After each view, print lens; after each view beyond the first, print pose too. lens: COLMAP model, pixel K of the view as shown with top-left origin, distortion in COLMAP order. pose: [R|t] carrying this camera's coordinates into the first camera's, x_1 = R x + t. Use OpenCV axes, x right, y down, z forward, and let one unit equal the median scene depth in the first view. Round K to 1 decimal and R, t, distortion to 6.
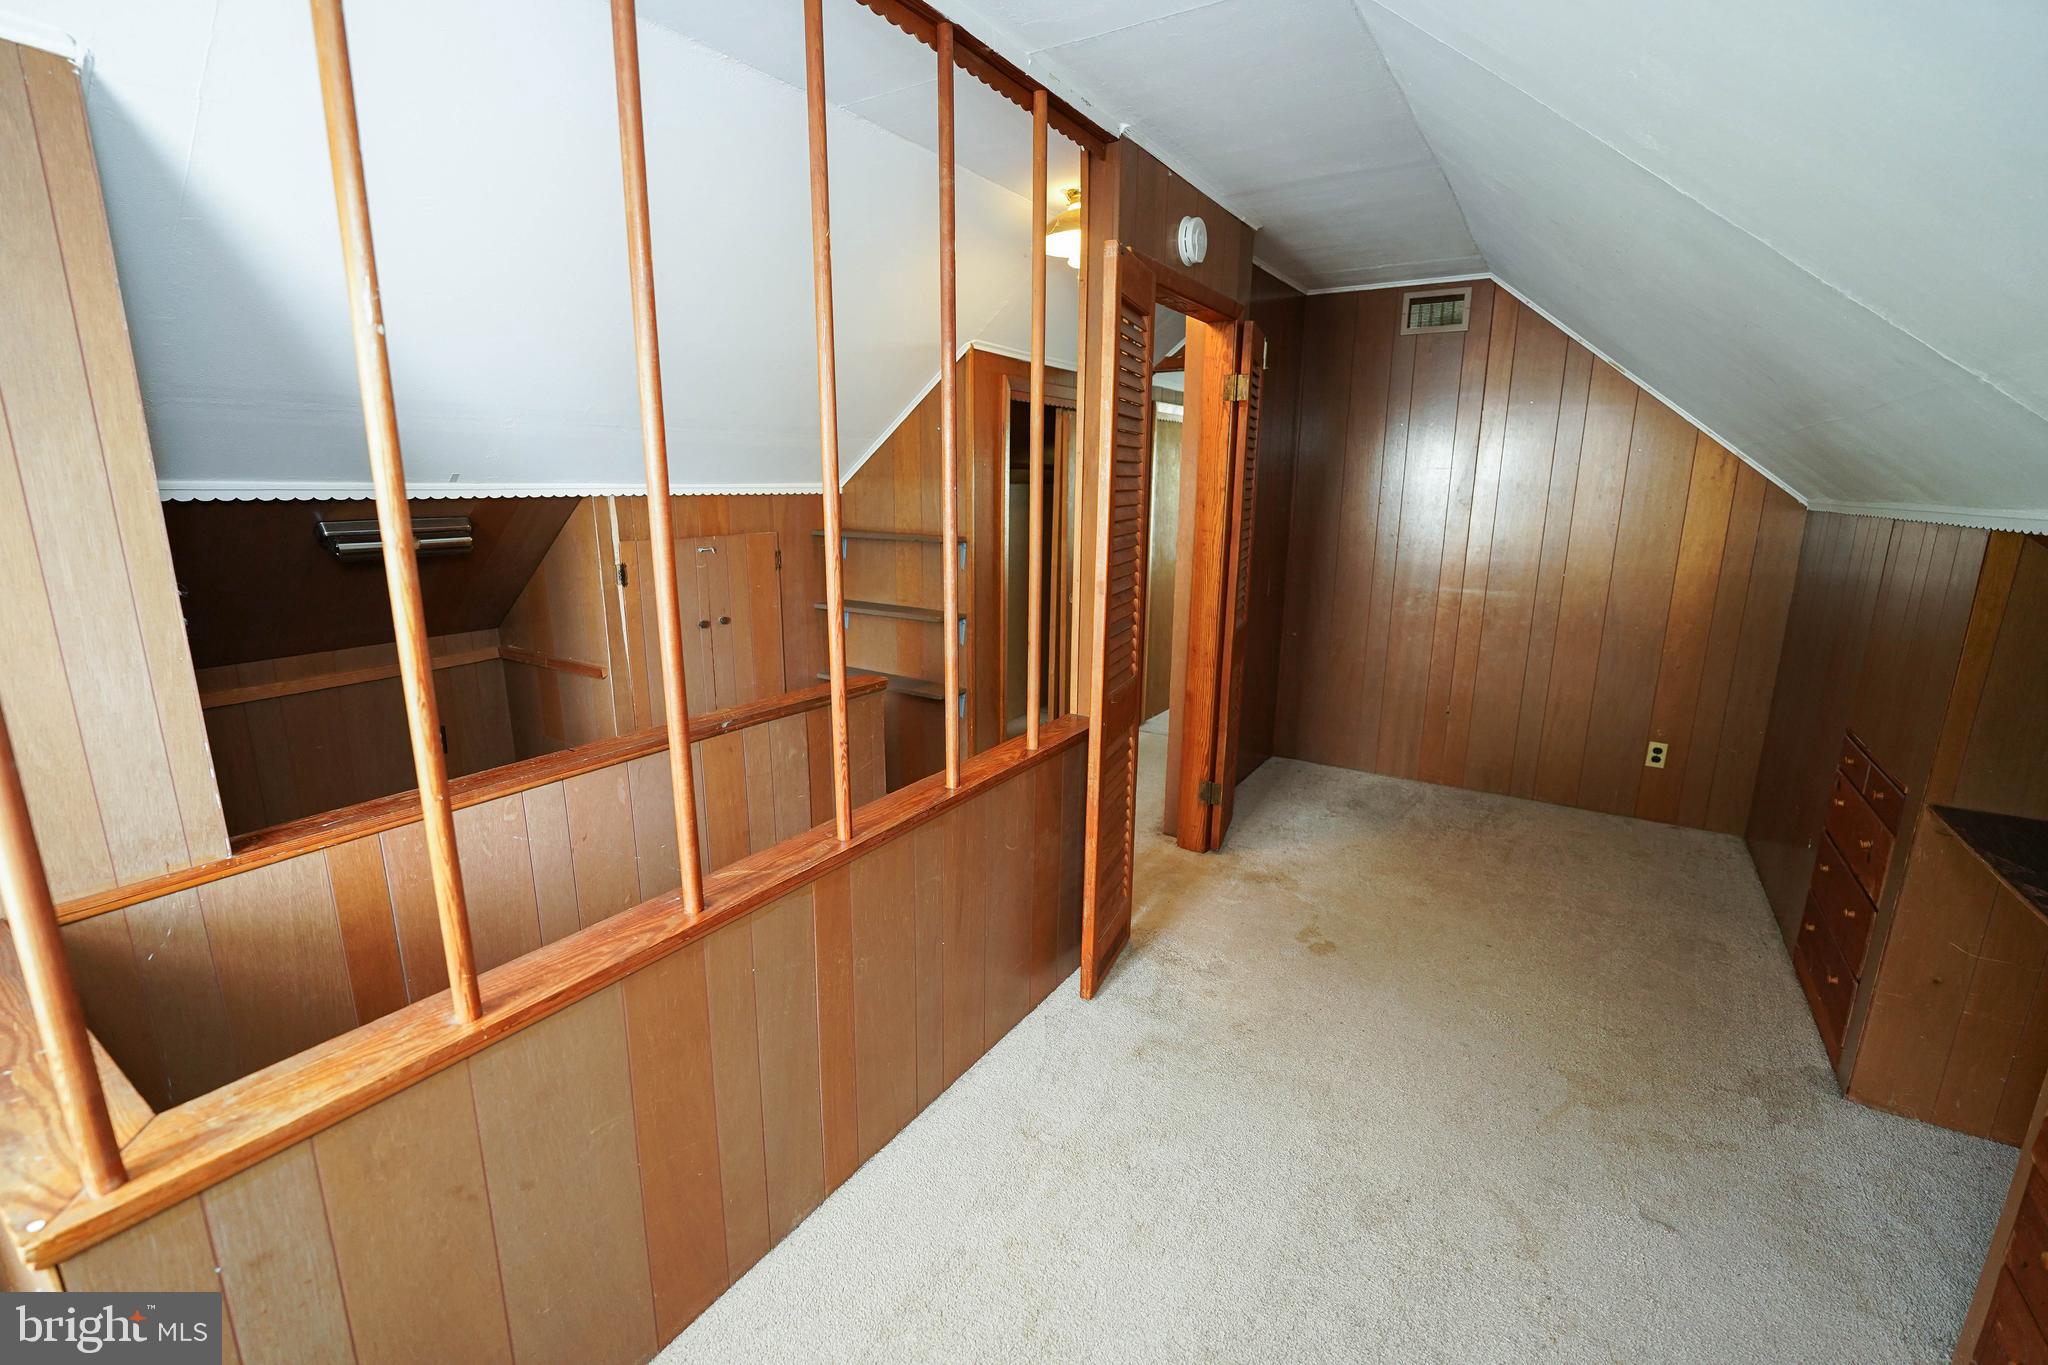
lens RADIAL K [[892.2, 0, 1036.2], [0, 892.2, 683.6], [0, 0, 1]] dist [0.002421, 0.000079]
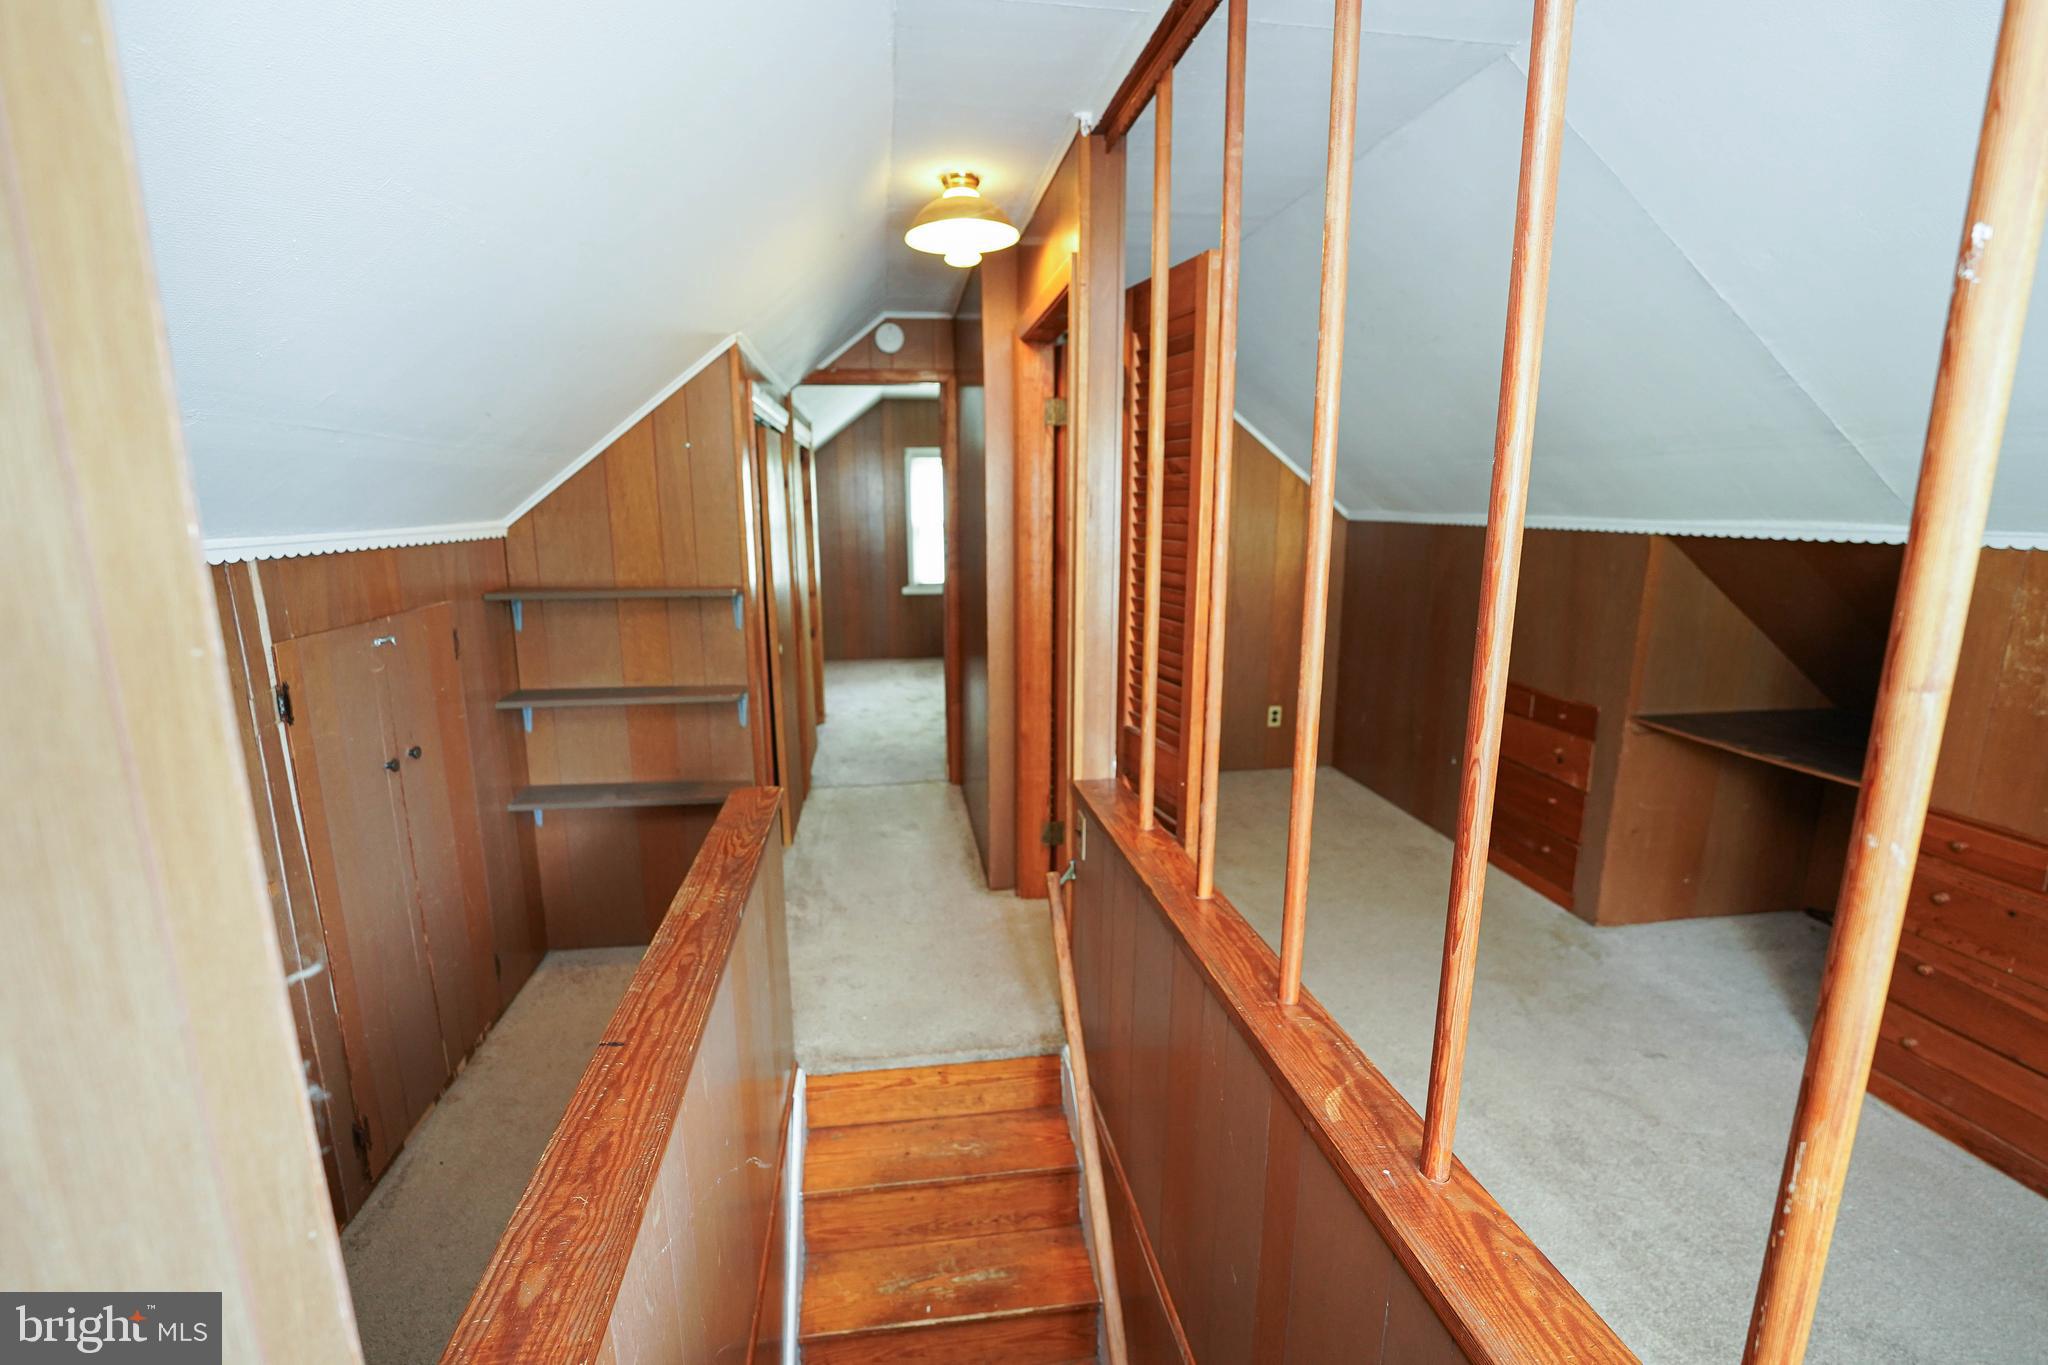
lens RADIAL K [[892.2, 0, 1013.7], [0, 892.2, 688.6], [0, 0, 1]] dist [0.002421, 0.000079]
pose [[0.767127, -0.146712, 0.624493, -0.408987], [0.155680, 0.986972, 0.040631, -0.074526], [-0.622318, 0.066052, 0.779972, 0.268721]]
